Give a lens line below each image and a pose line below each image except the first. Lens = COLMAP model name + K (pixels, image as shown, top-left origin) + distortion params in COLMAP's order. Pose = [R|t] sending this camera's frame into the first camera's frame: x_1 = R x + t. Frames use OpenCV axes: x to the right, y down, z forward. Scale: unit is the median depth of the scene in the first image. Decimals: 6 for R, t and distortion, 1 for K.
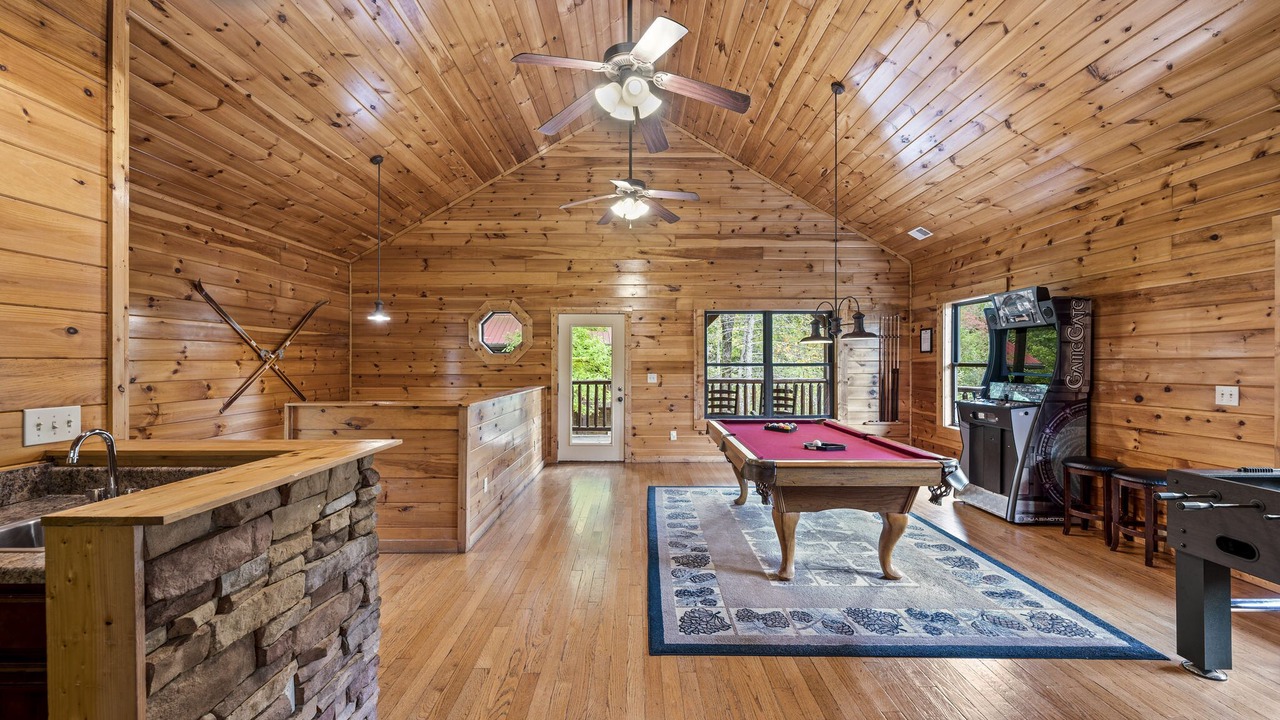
lens RADIAL K [[507.8, 0, 639.0], [0, 507.8, 359.9], [0, 0, 1]] dist [0.000859, -0.000776]
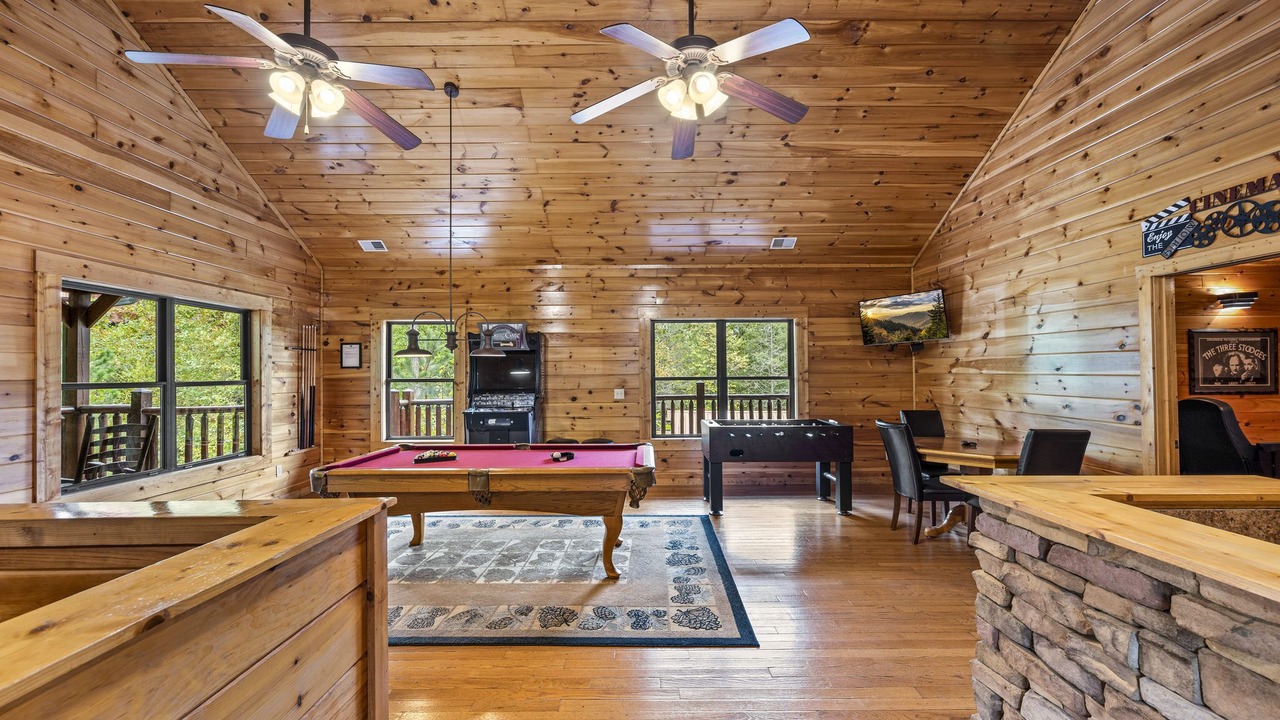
lens RADIAL K [[507.8, 0, 648.4], [0, 507.8, 367.0], [0, 0, 1]] dist [0.000859, -0.000776]
pose [[-0.007526, 0.014545, 0.999866, -0.474667], [0.001003, 0.999894, -0.014538, -0.002736], [-0.999971, 0.000893, -0.007540, 0.546458]]
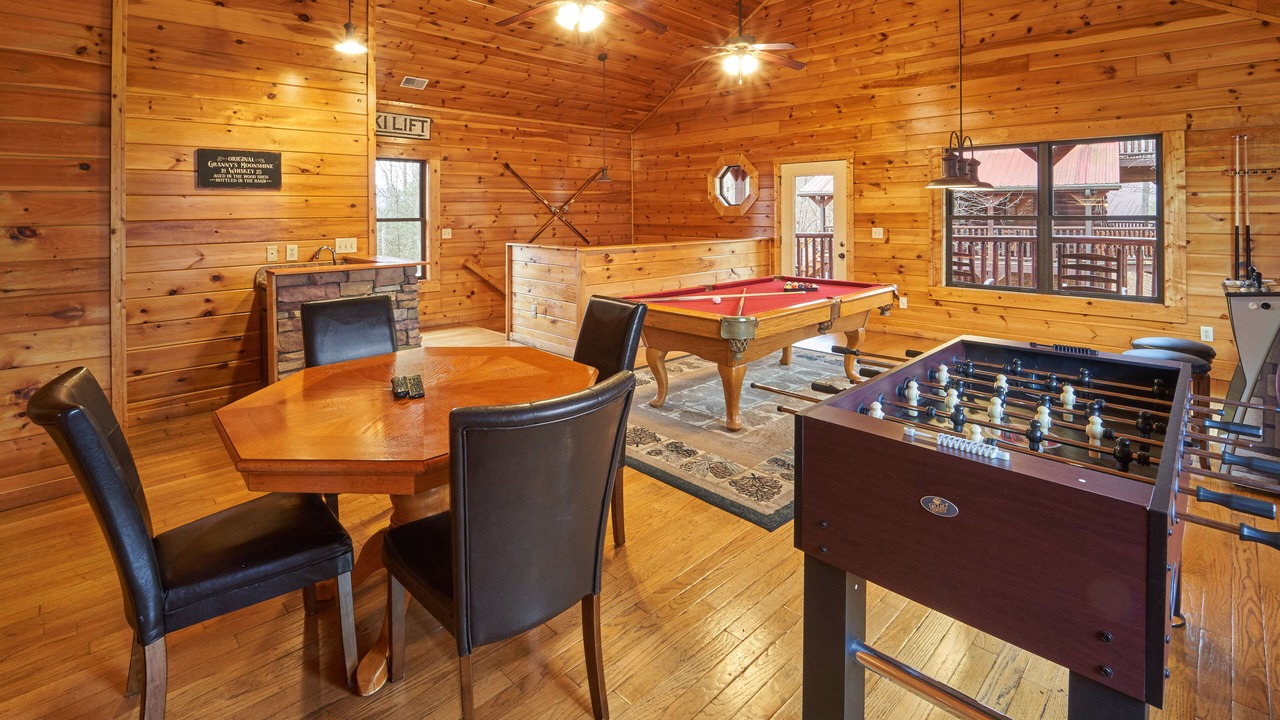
lens RADIAL K [[595.7, 0, 633.9], [0, 595.7, 209.4], [0, 0, 1]] dist [-0.015088, -0.002253]
pose [[0.688068, -0.004758, -0.725630, 0.596752], [0.008748, 0.999960, 0.001739, -0.011643], [0.725593, -0.007545, 0.688083, 0.021012]]
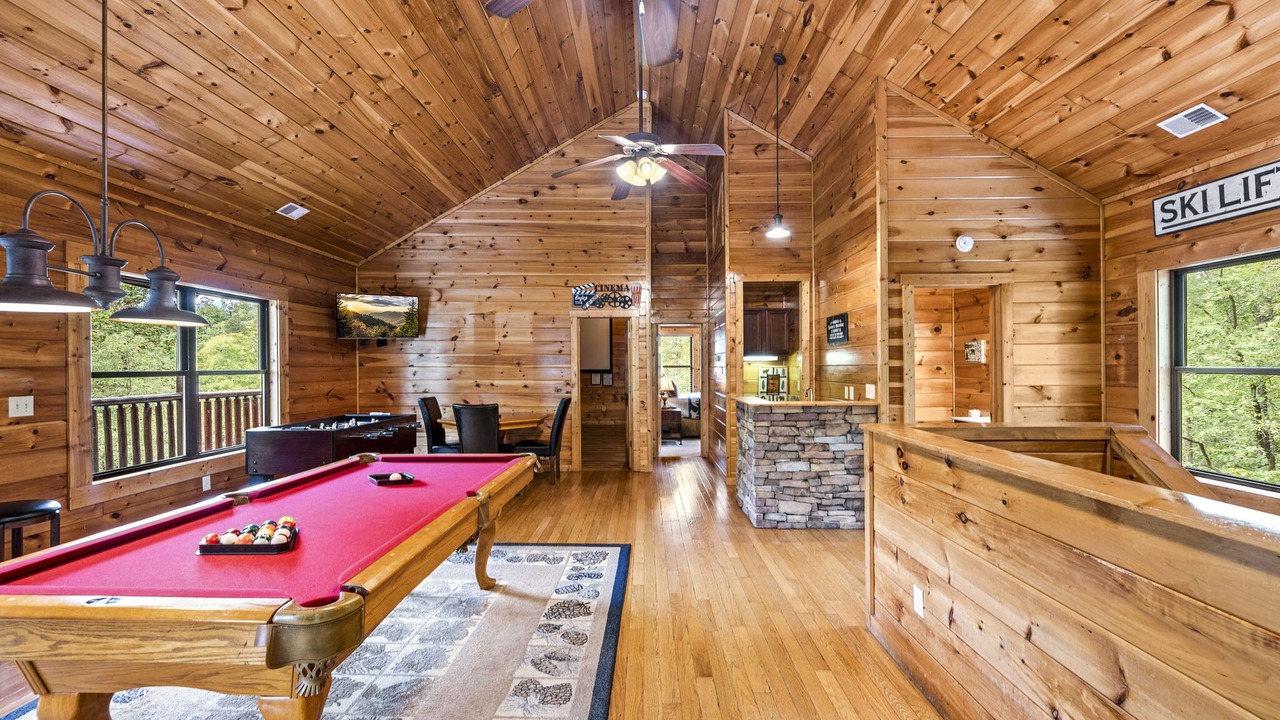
lens RADIAL K [[507.8, 0, 635.8], [0, 507.8, 363.3], [0, 0, 1]] dist [0.000859, -0.000776]
pose [[-0.999706, 0.004504, 0.023832, -0.016681], [0.004289, 0.999950, -0.009050, 0.001439], [-0.023872, -0.008945, -0.999675, 1.168562]]
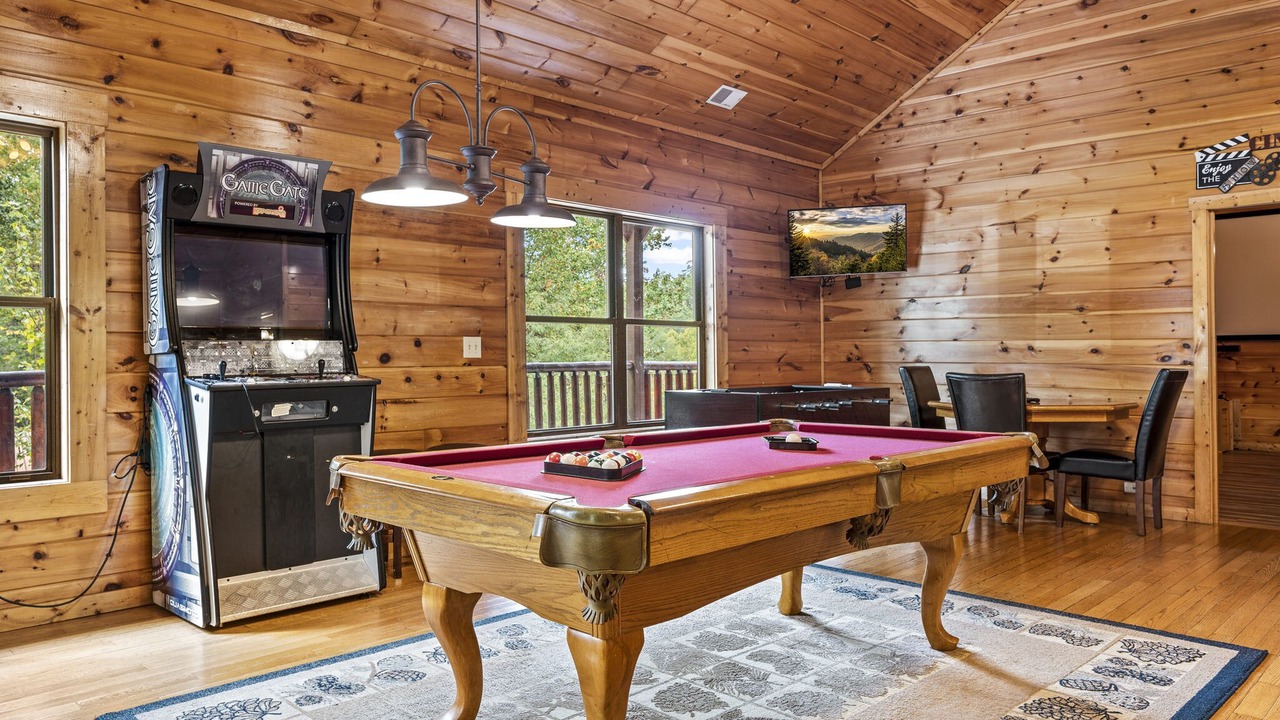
lens RADIAL K [[891.6, 0, 652.3], [0, 891.6, 355.4], [0, 0, 1]] dist [-0.006336, 0.003947]
pose [[-0.716725, 0.003972, 0.697344, -0.112645], [0.002131, 0.999992, -0.003505, 0.055065], [-0.697352, -0.001027, -0.716728, 1.160296]]
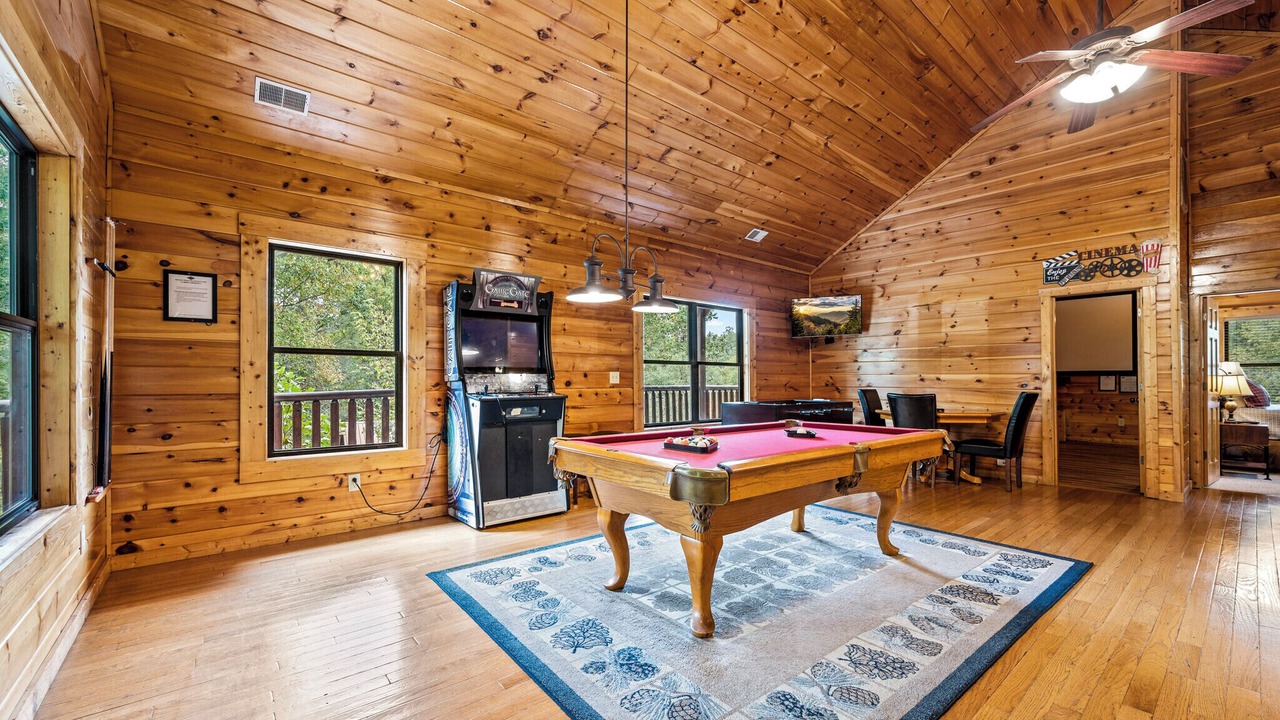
lens RADIAL K [[507.8, 0, 656.5], [0, 507.8, 378.0], [0, 0, 1]] dist [0.000859, -0.000776]
pose [[-0.646149, 0.005798, 0.763189, -0.110186], [-0.002332, 0.999951, -0.009572, 0.052419], [-0.763207, -0.007965, -0.646105, 1.183236]]
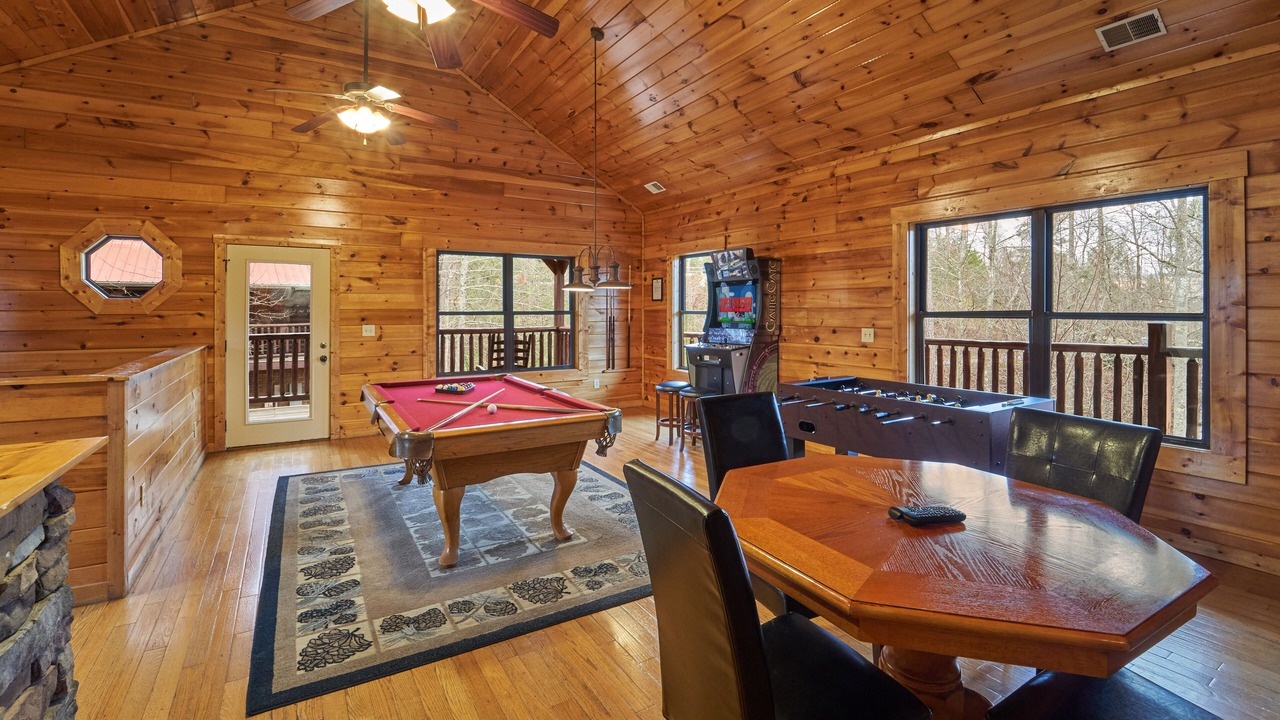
lens RADIAL K [[570.6, 0, 646.3], [0, 570.6, 304.7], [0, 0, 1]] dist [-0.020376, -0.001616]
pose [[0.850925, 0.002390, 0.525282, -0.091783], [-0.001440, 0.999997, -0.002217, -0.004640], [-0.525286, 0.001130, 0.850925, 0.006476]]
